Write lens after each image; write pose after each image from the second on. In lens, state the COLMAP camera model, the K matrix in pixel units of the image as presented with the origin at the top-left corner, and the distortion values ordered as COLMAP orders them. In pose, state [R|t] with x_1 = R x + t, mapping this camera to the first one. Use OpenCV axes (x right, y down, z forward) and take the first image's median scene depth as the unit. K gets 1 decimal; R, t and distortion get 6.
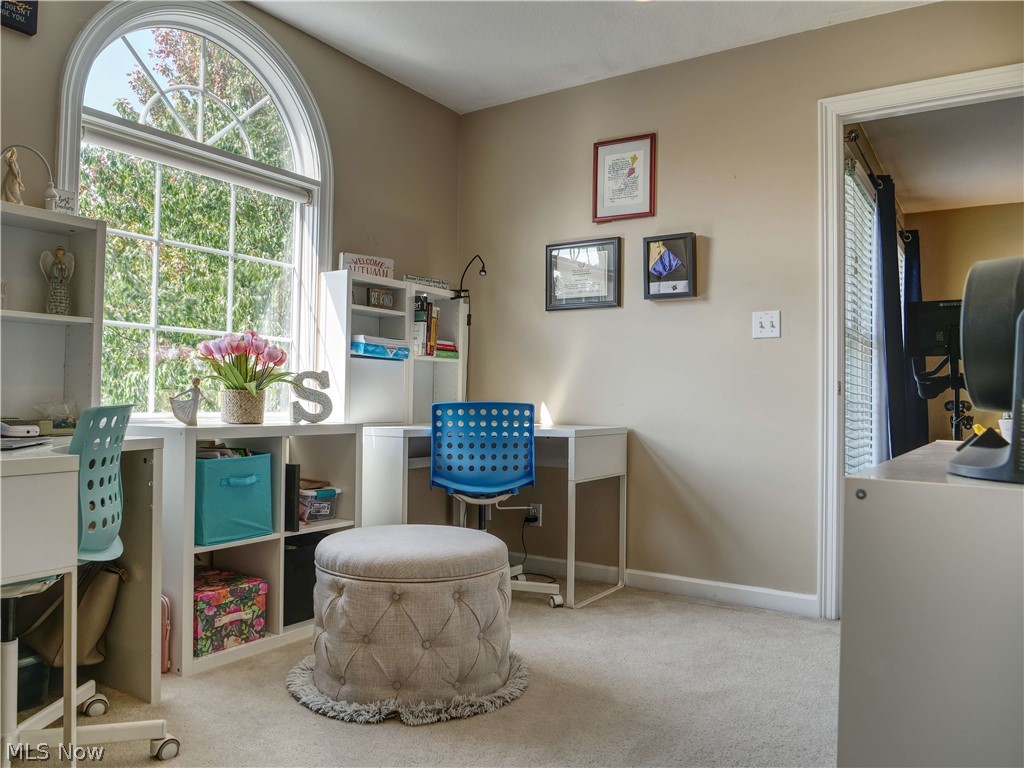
lens RADIAL K [[735.8, 0, 514.2], [0, 735.8, 382.7], [0, 0, 1]] dist [-0.034583, 0.000633]
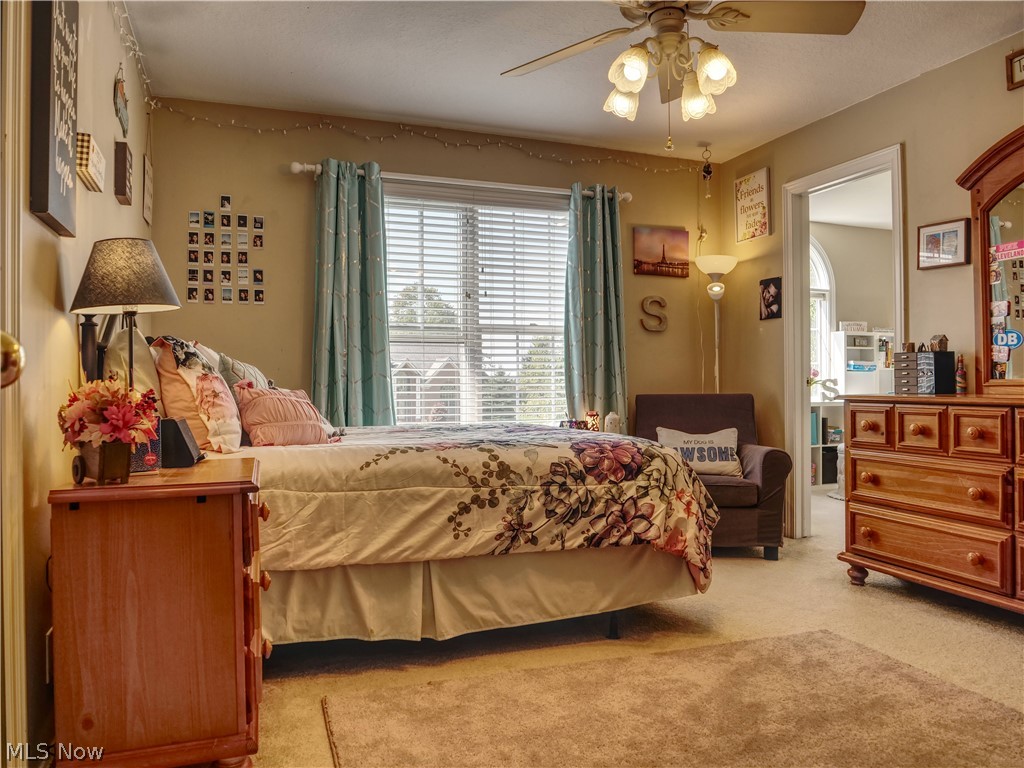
lens RADIAL K [[735.8, 0, 513.2], [0, 735.8, 381.2], [0, 0, 1]] dist [-0.034583, 0.000633]
pose [[0.812486, -0.019744, -0.582647, 0.233446], [0.031131, 0.999470, 0.009542, -0.056006], [0.582150, -0.025891, 0.812669, -1.327666]]
